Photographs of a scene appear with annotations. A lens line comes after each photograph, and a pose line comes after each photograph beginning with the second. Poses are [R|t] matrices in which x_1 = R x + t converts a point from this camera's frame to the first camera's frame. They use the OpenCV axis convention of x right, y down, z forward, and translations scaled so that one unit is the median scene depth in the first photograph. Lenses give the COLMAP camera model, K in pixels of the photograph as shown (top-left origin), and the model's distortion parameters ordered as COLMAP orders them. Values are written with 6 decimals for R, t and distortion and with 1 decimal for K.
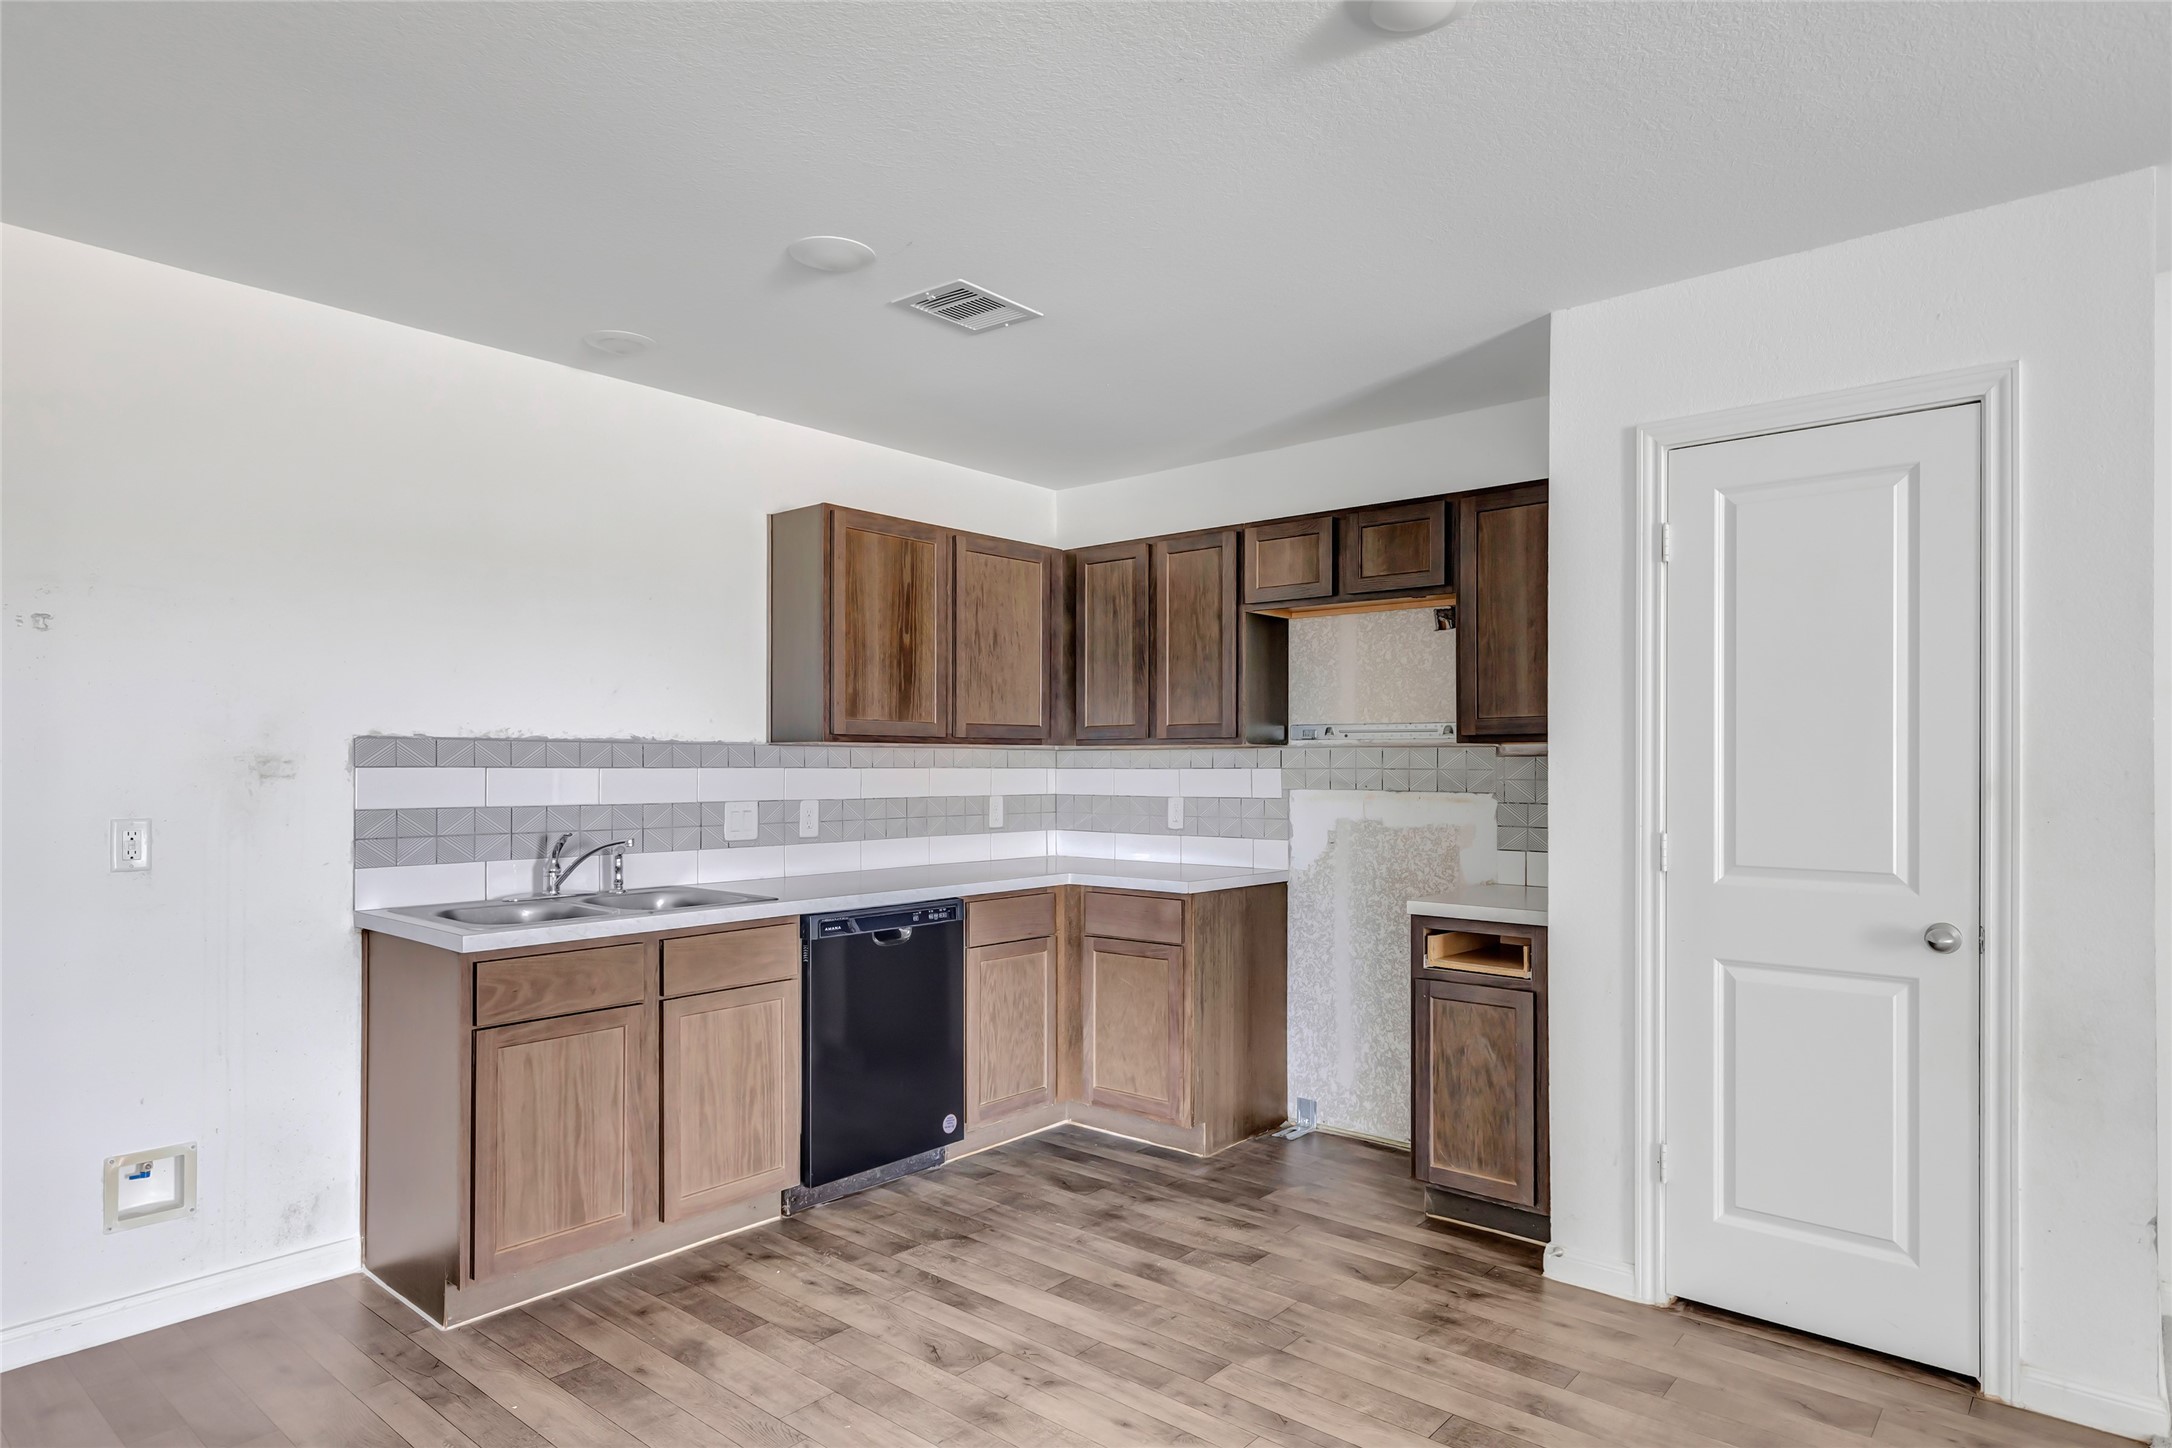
lens RADIAL K [[1248.4, 0, 1097.8], [0, 1248.4, 738.6], [0, 0, 1]] dist [0.005854, -0.001411]
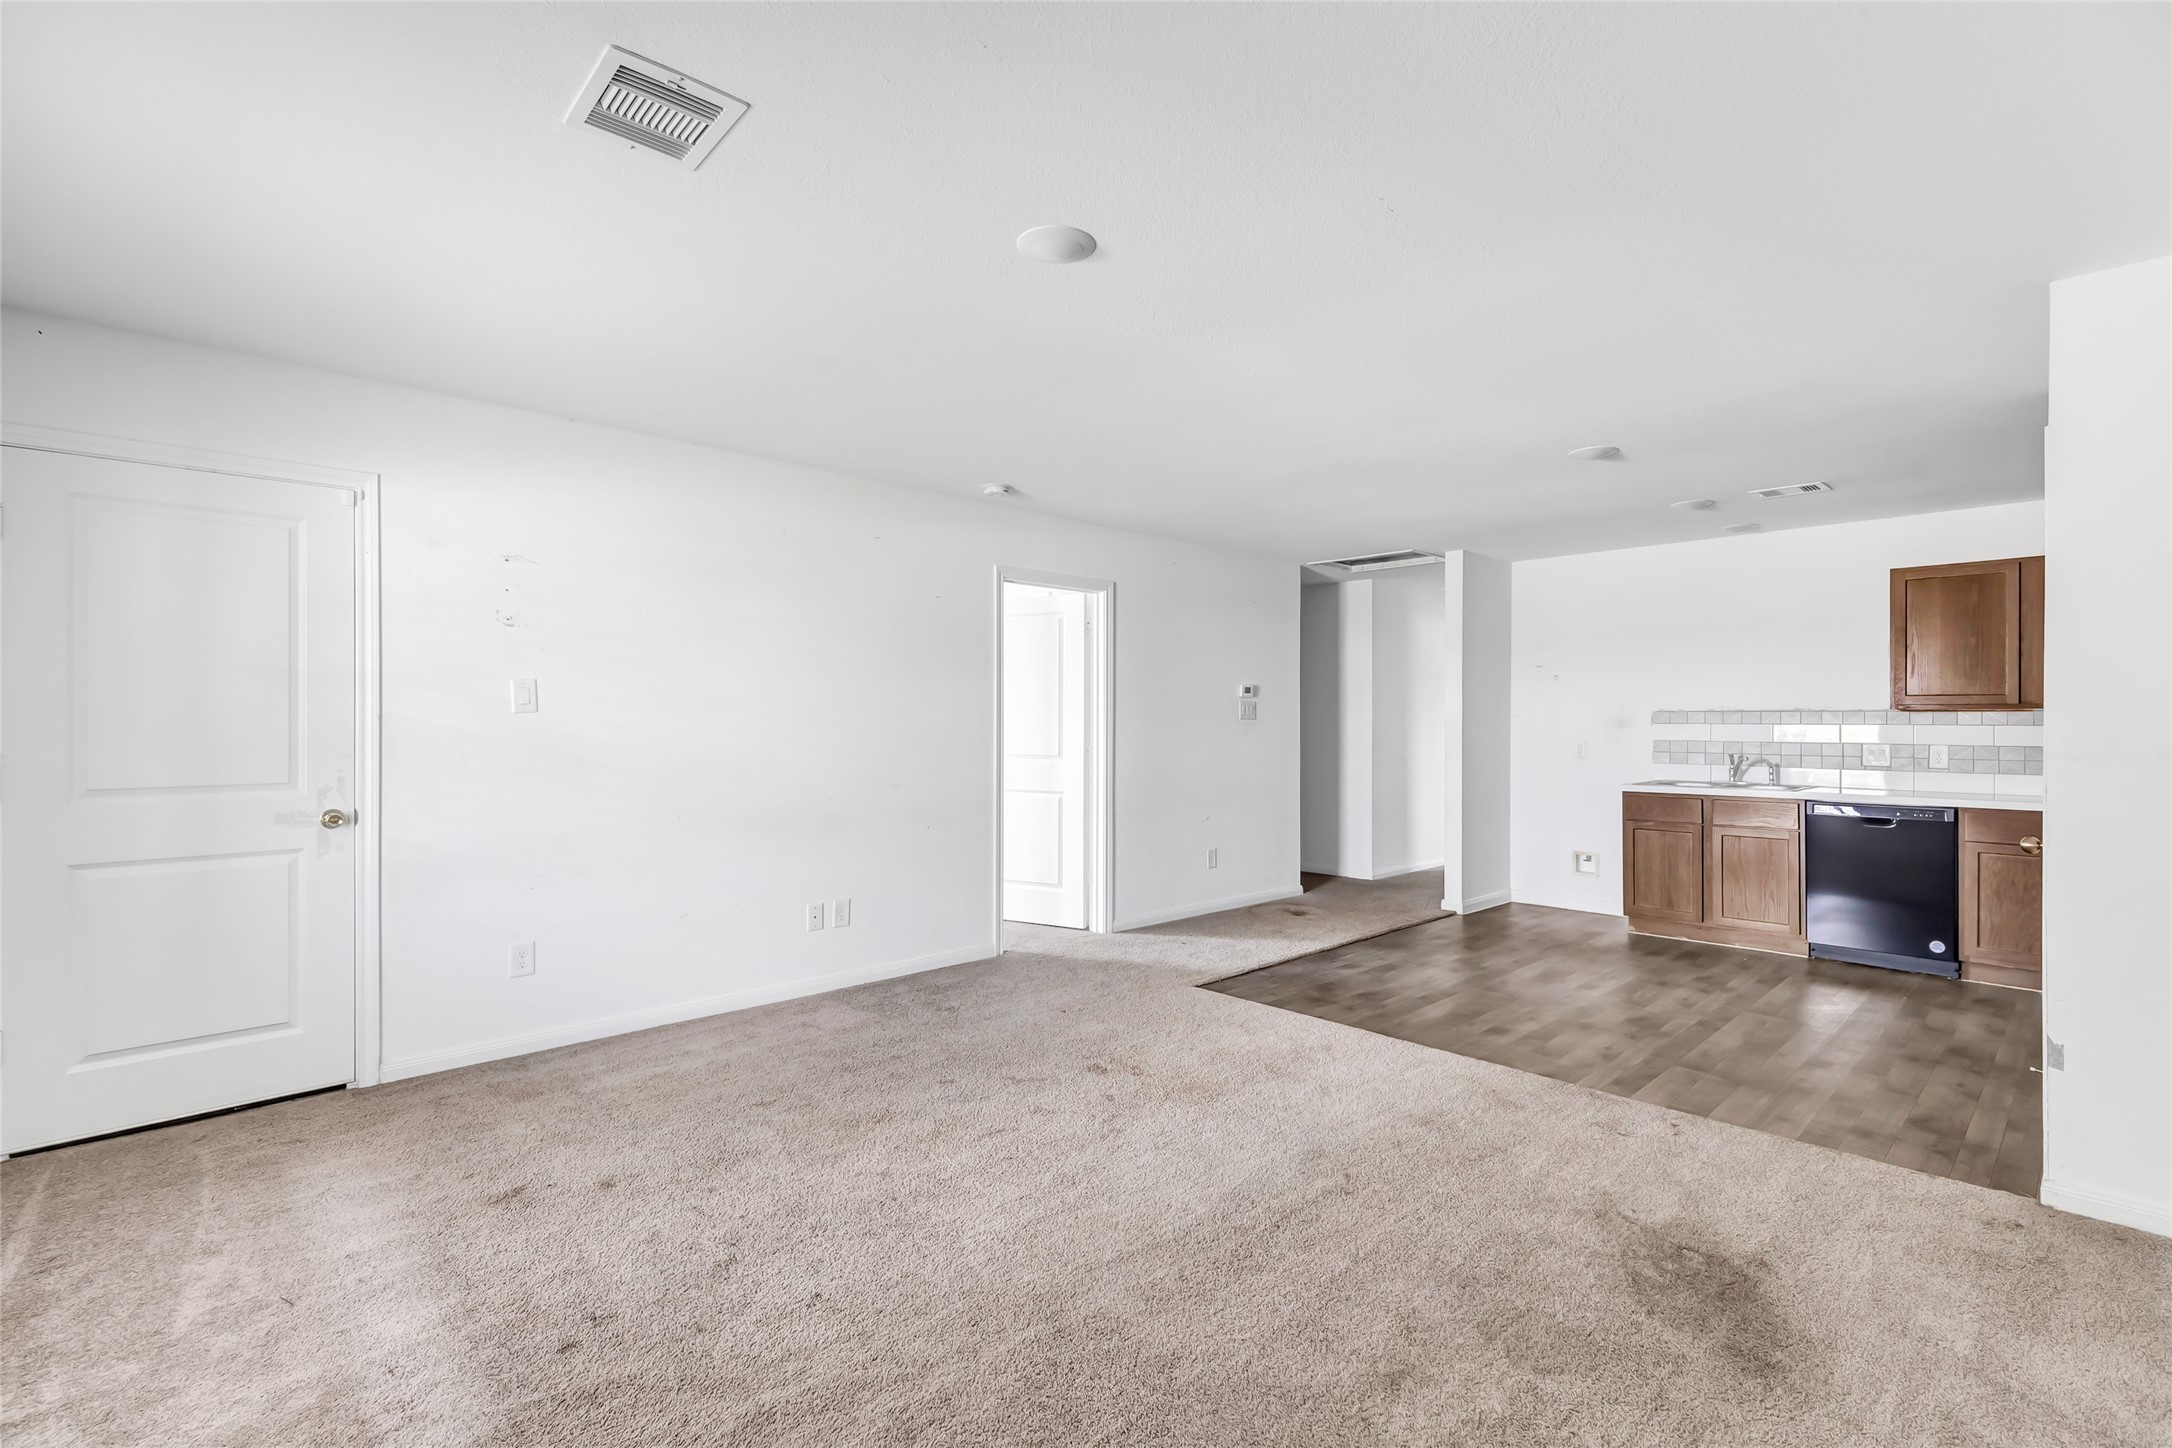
lens RADIAL K [[998.8, 0, 1106.7], [0, 998.8, 715.5], [0, 0, 1]] dist [0.001449, 0.000141]
pose [[-0.090409, -0.007285, -0.995878, 1.256126], [0.016488, 0.999825, -0.008810, 0.006073], [0.995768, -0.017217, -0.090273, 0.063219]]
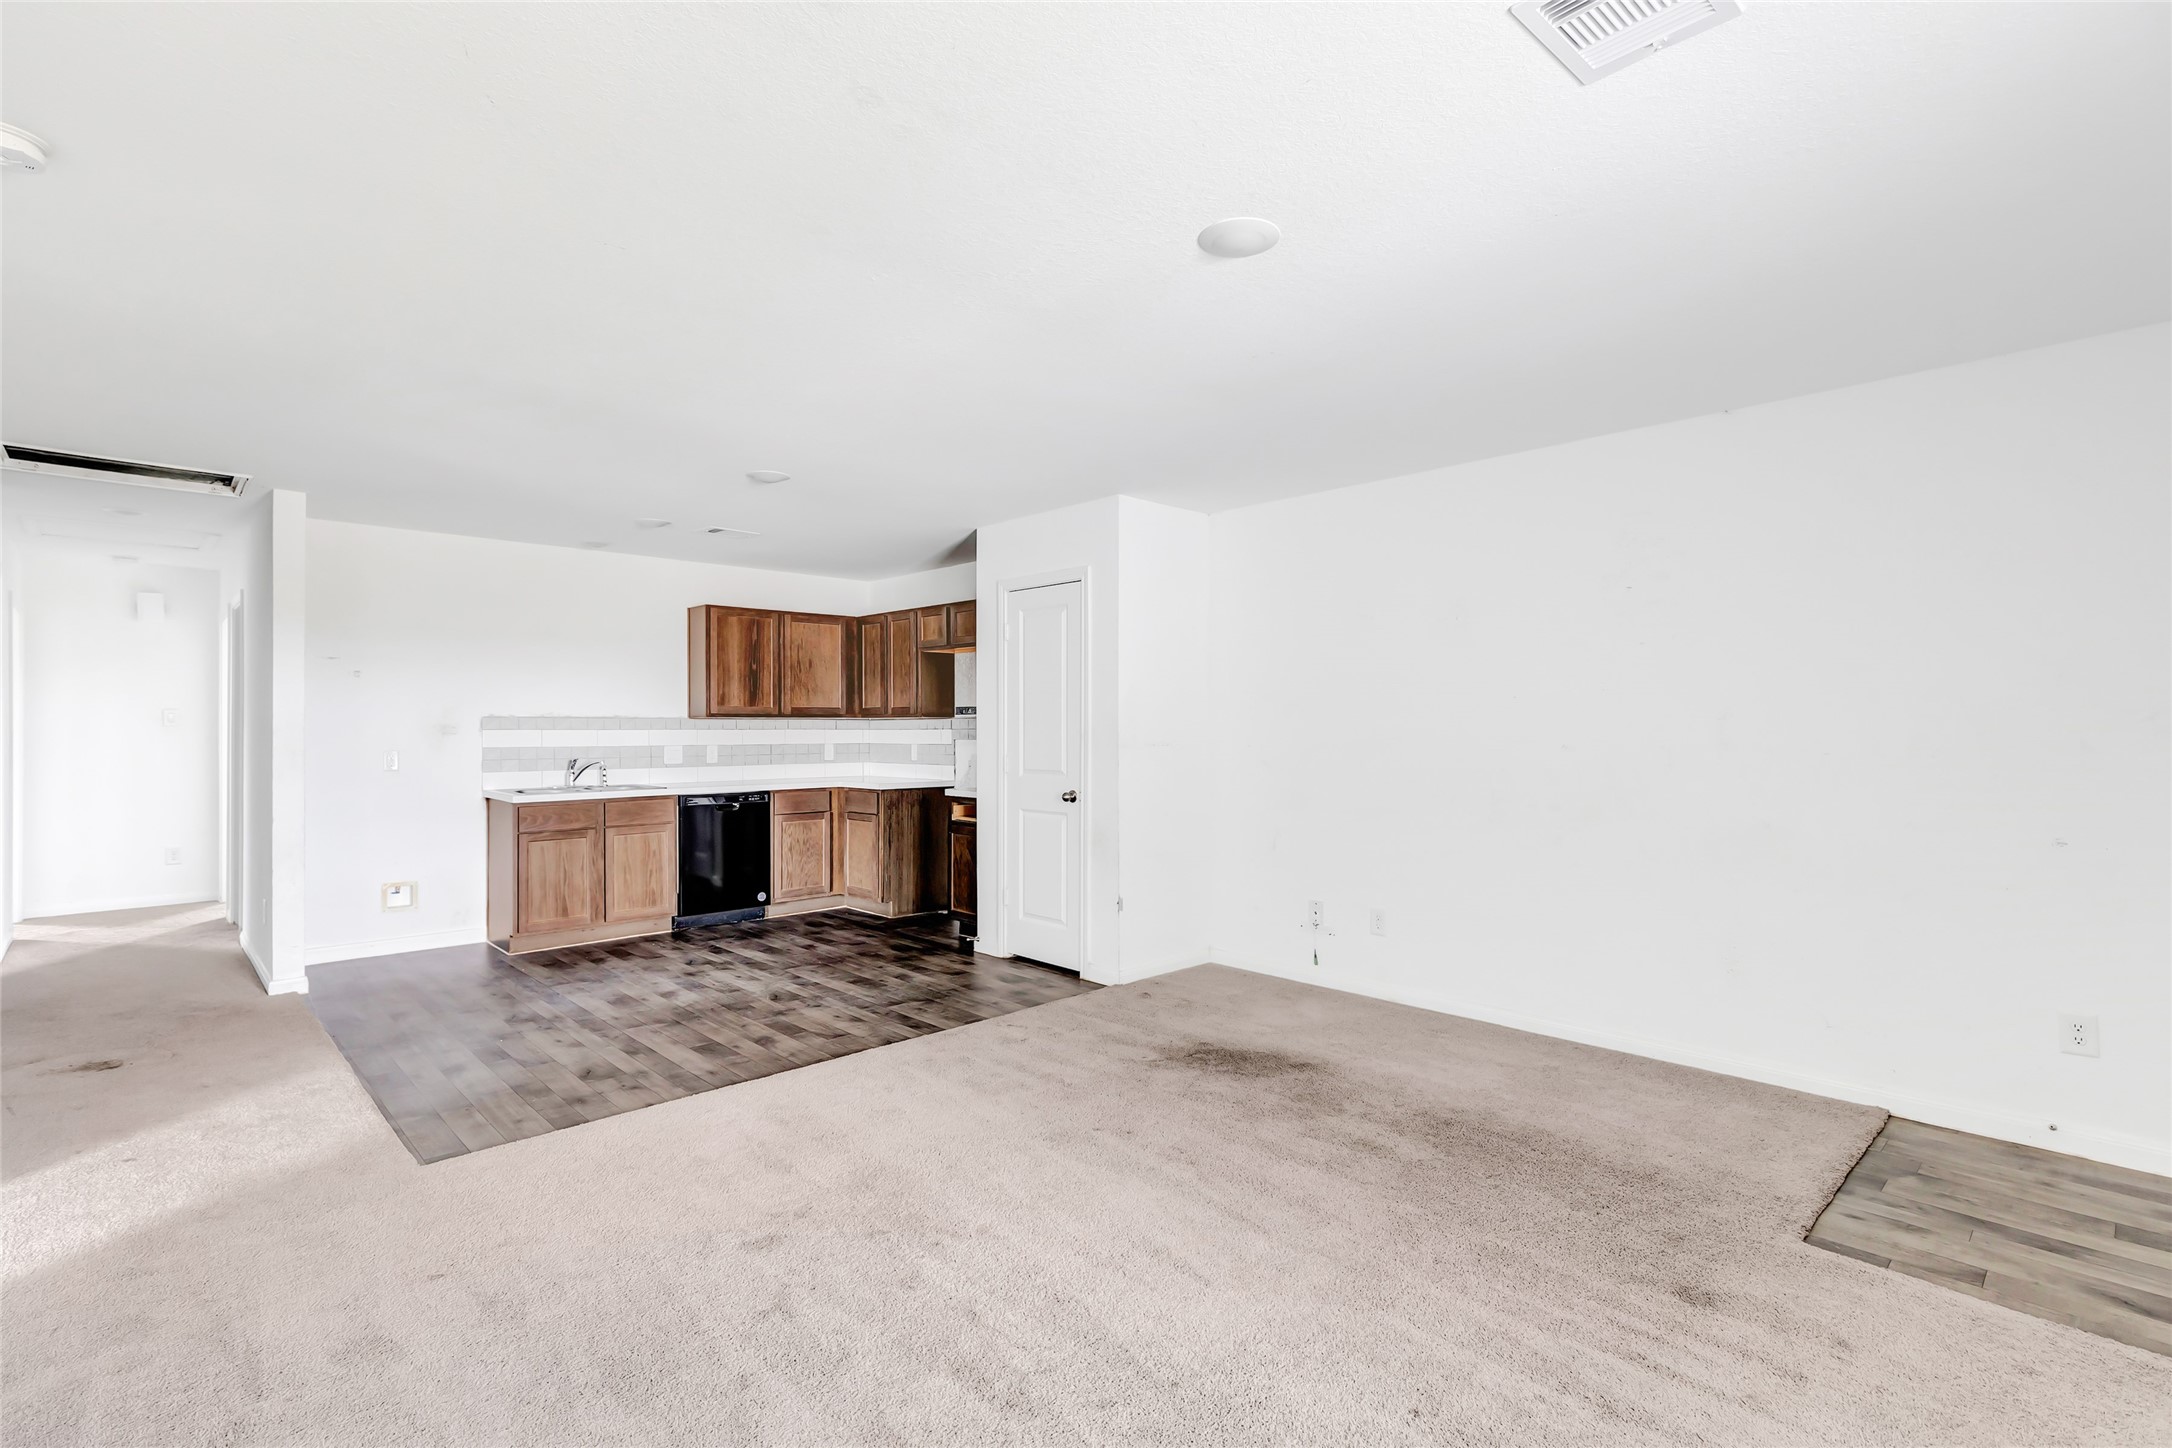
lens RADIAL K [[998.8, 0, 1093.3], [0, 998.8, 717.2], [0, 0, 1]] dist [0.001449, 0.000141]
pose [[0.996035, -0.004017, -0.088872, 0.596048], [0.004925, 0.999938, 0.009993, -0.011197], [0.088826, -0.010391, 0.995993, -0.640364]]
